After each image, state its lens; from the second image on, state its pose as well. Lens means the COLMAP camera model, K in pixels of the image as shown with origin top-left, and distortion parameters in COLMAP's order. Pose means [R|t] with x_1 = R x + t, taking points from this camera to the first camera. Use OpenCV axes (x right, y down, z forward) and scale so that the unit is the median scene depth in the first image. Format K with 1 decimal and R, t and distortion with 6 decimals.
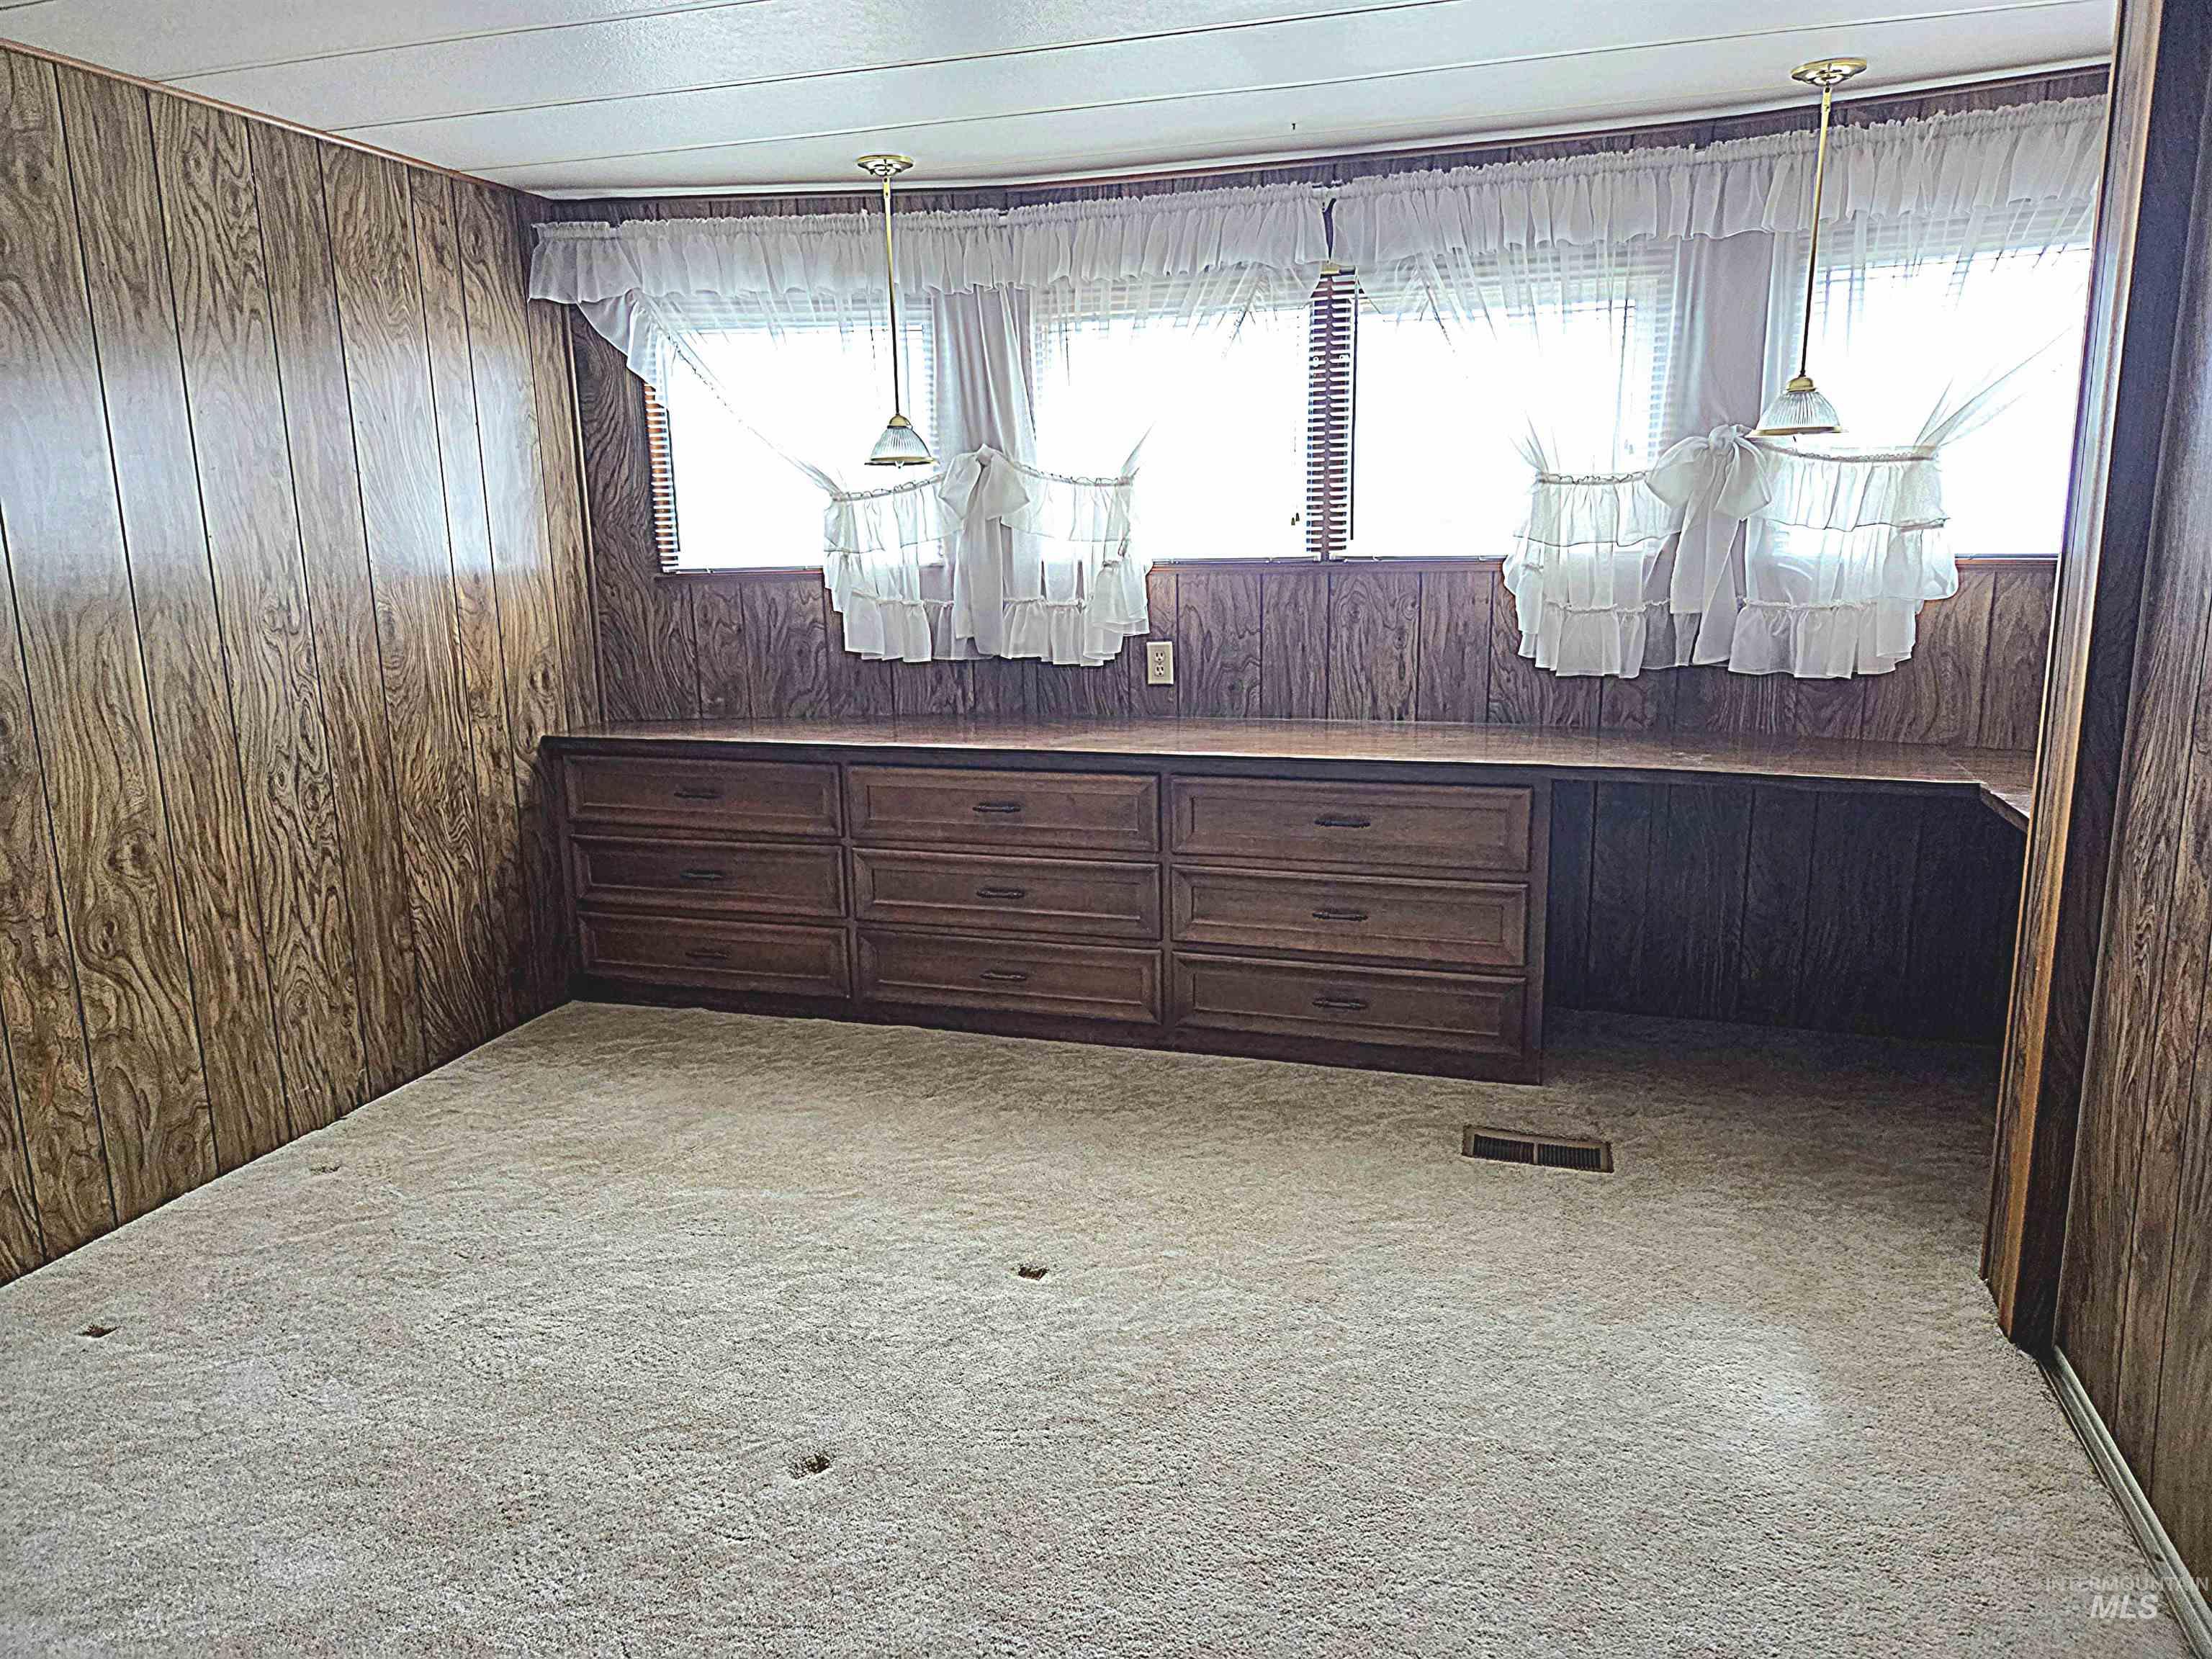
lens RADIAL K [[1470.9, 0, 1109.8], [0, 1470.9, 826.1], [0, 0, 1]] dist [0.009729, -0.001934]
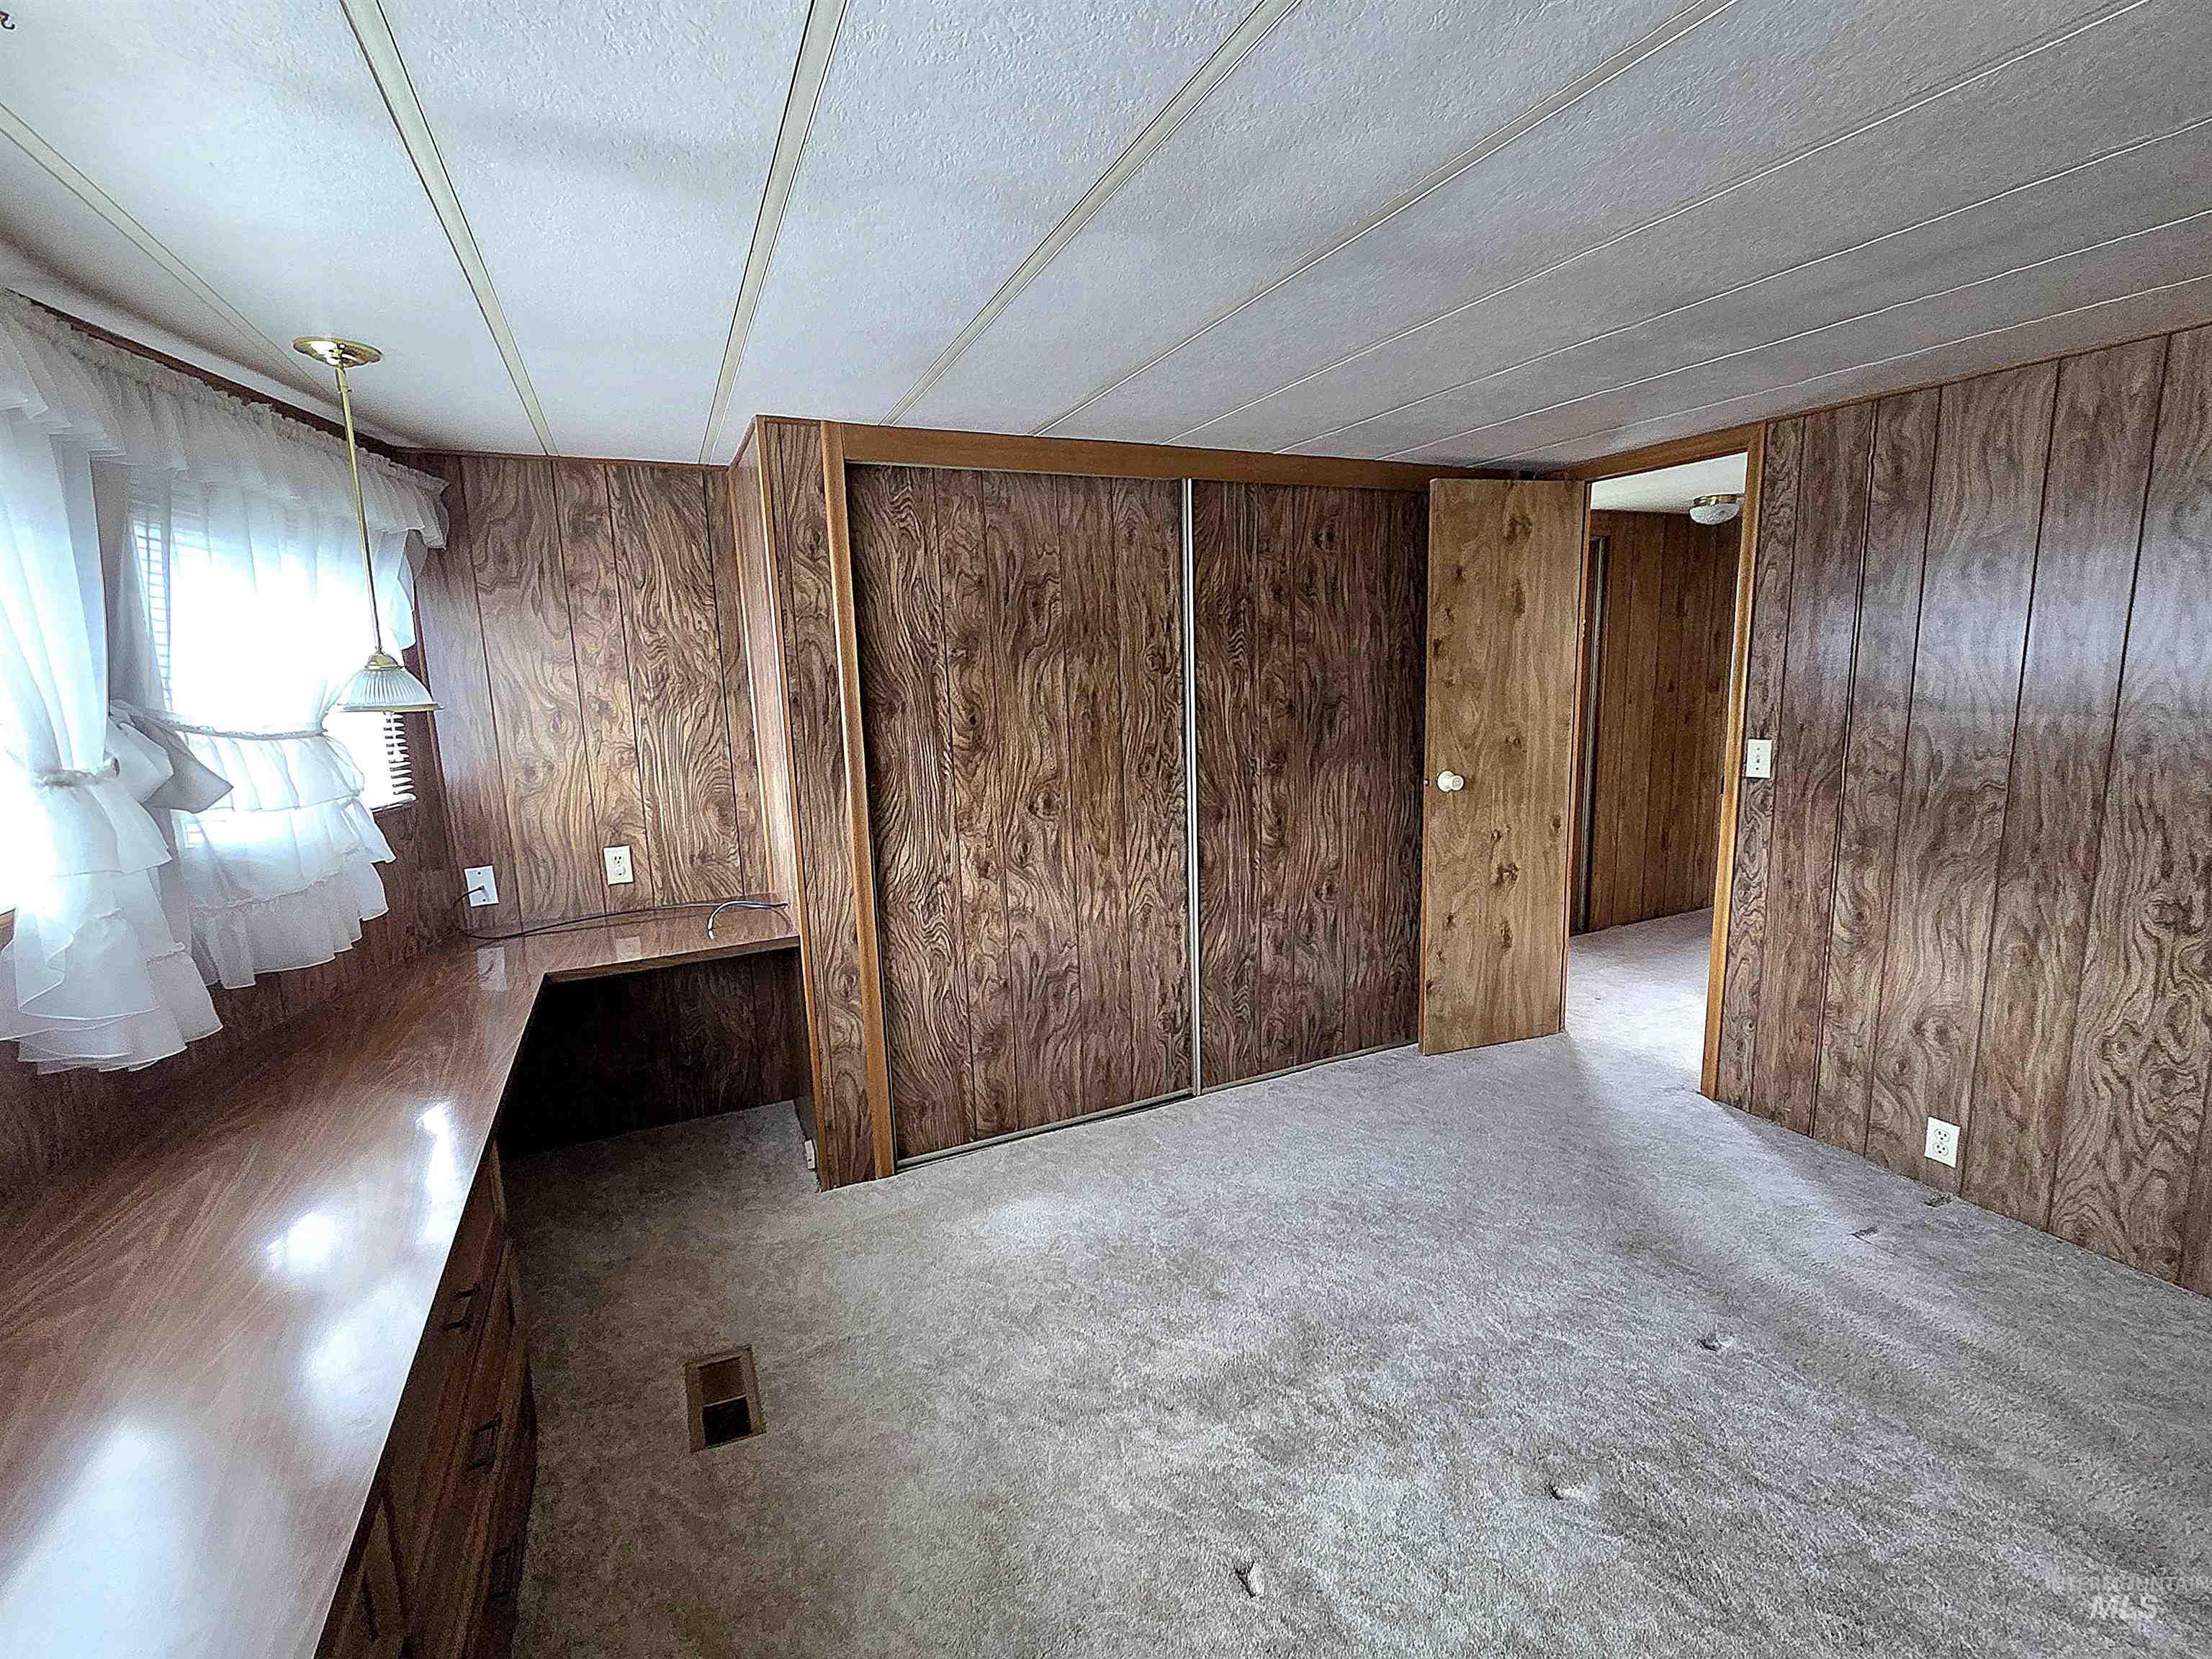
lens RADIAL K [[974.7, 0, 1115.6], [0, 974.7, 825.8], [0, 0, 1]] dist [0.001720, 0.001695]
pose [[-0.687411, -0.085661, 0.721199, -0.273538], [0.184301, 0.939940, 0.287308, -0.231765], [-0.702495, 0.330416, -0.630338, 0.871014]]
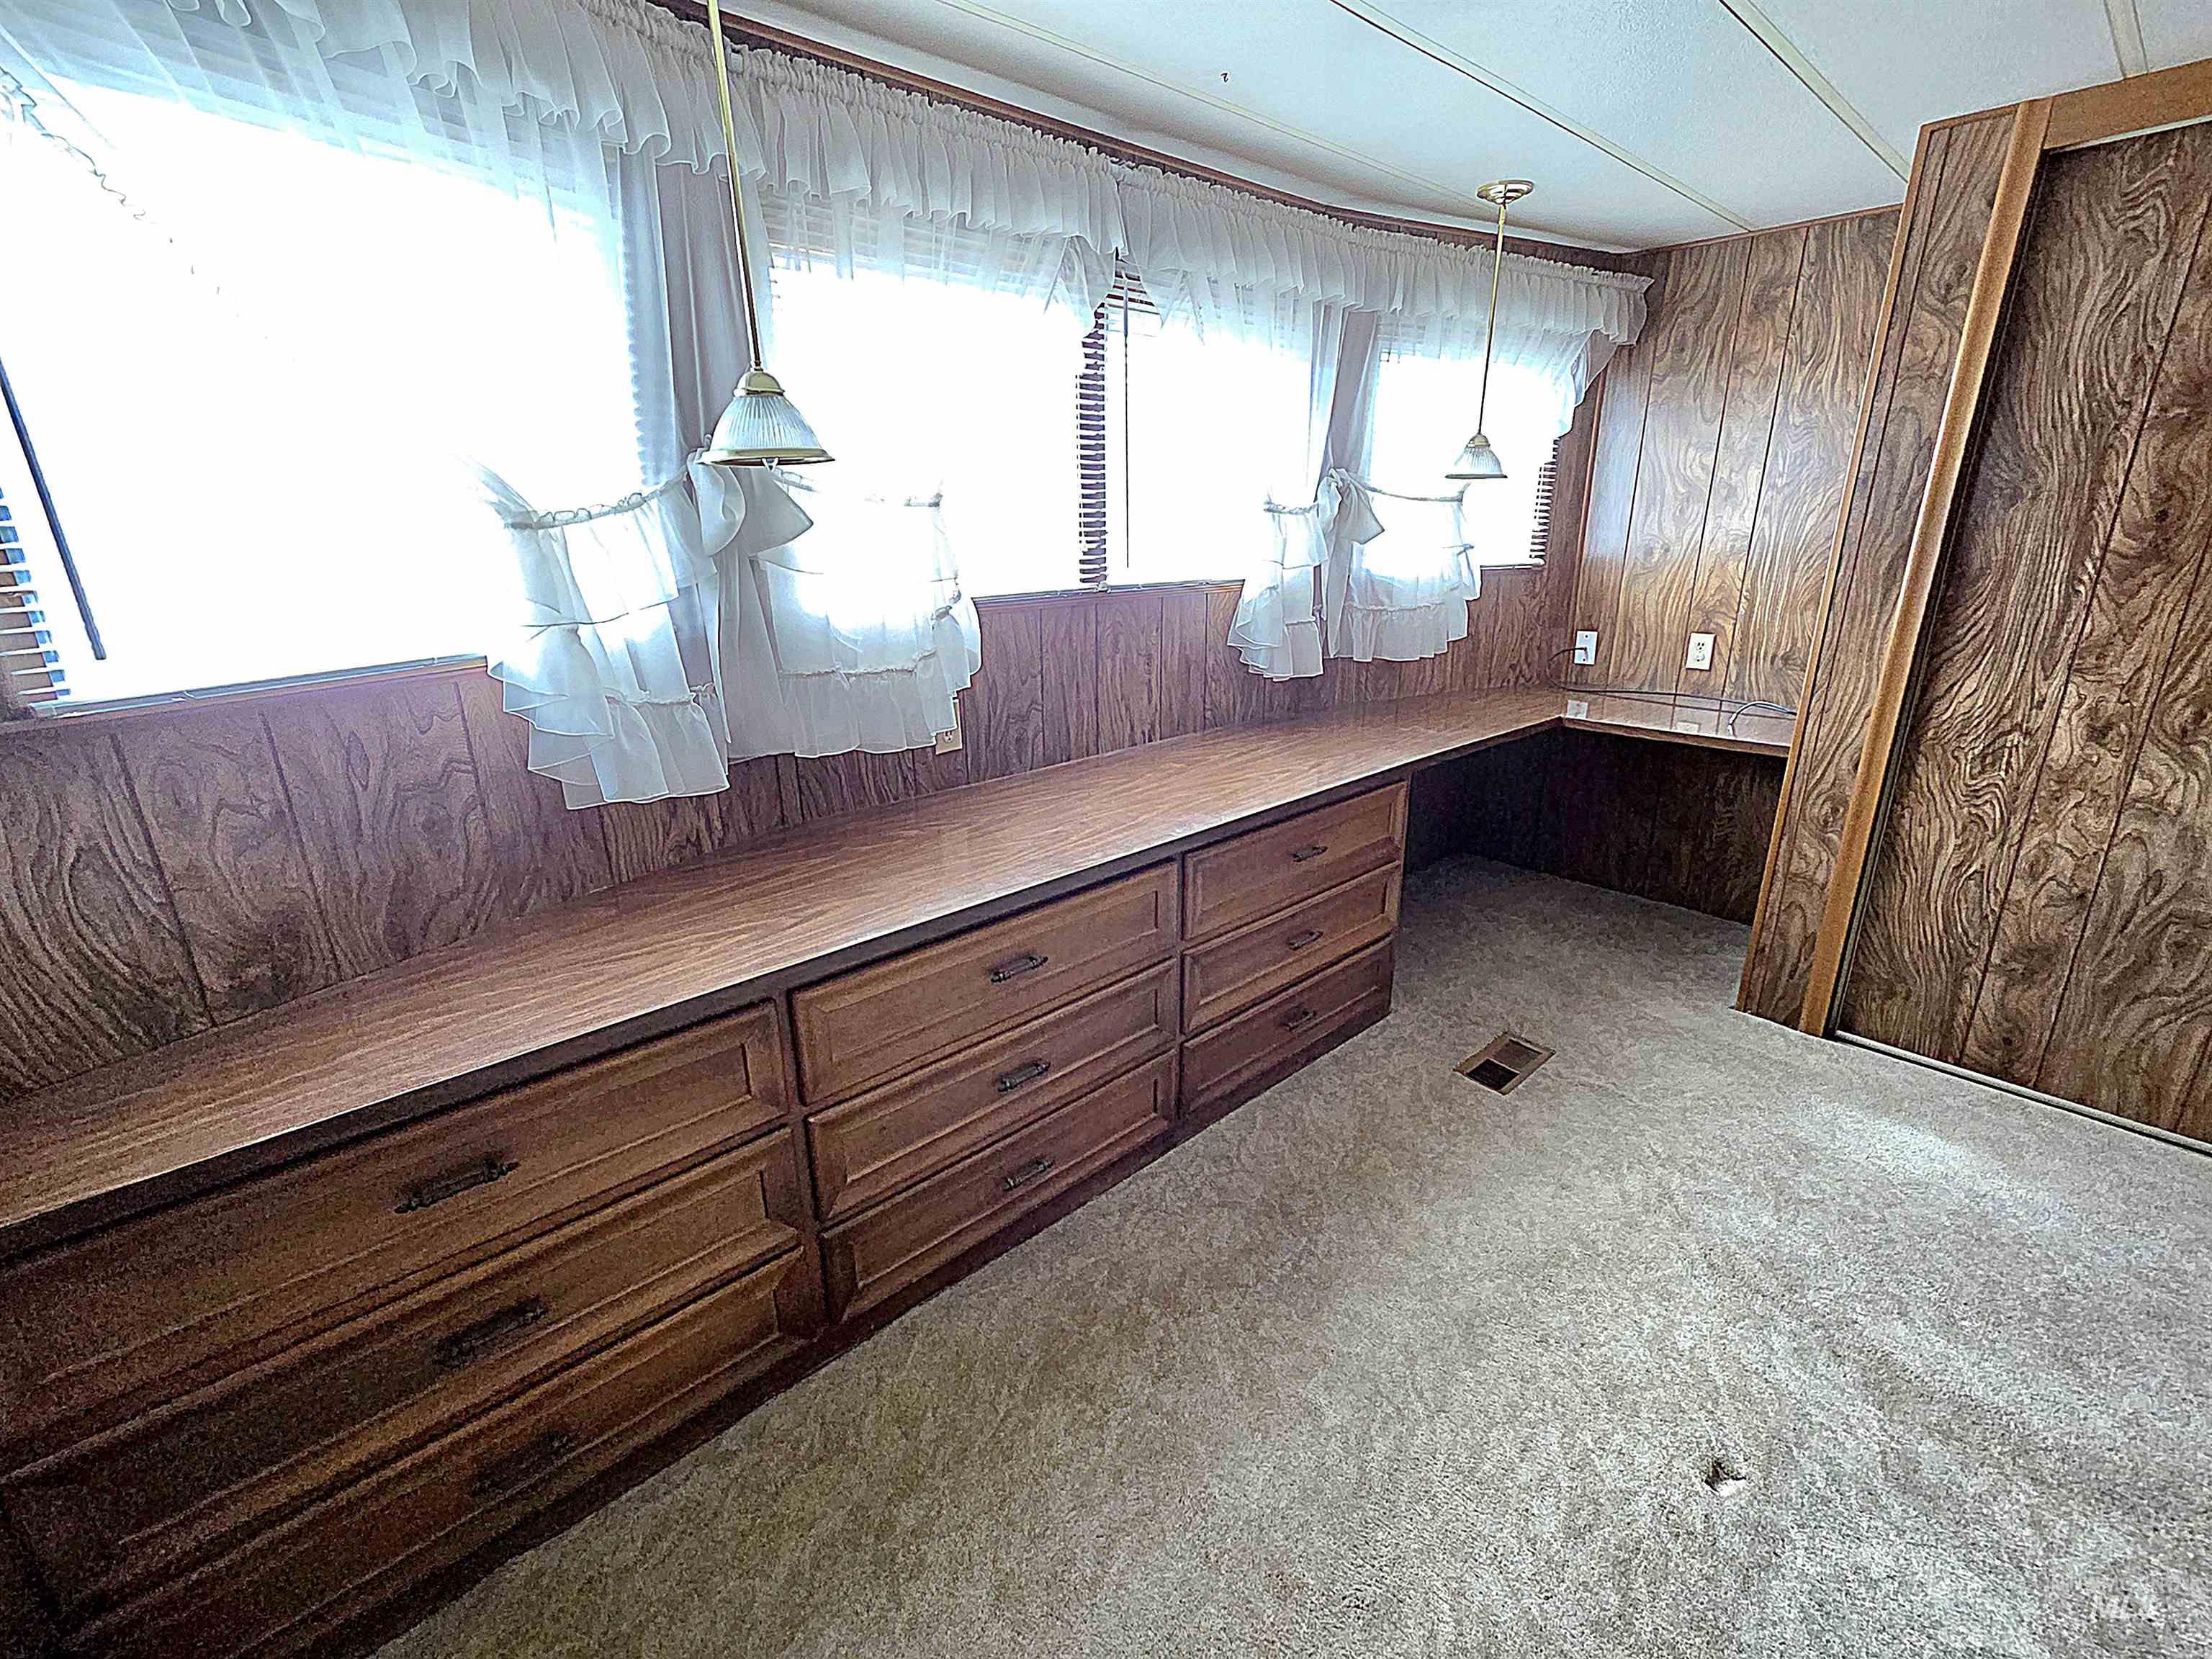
lens RADIAL K [[974.7, 0, 1116.3], [0, 974.7, 827.6], [0, 0, 1]] dist [0.001720, 0.001695]
pose [[0.492329, -0.258218, 0.831226, -0.403305], [0.174887, 0.964853, 0.196145, -0.152627], [-0.852659, 0.048802, 0.520184, 0.662199]]
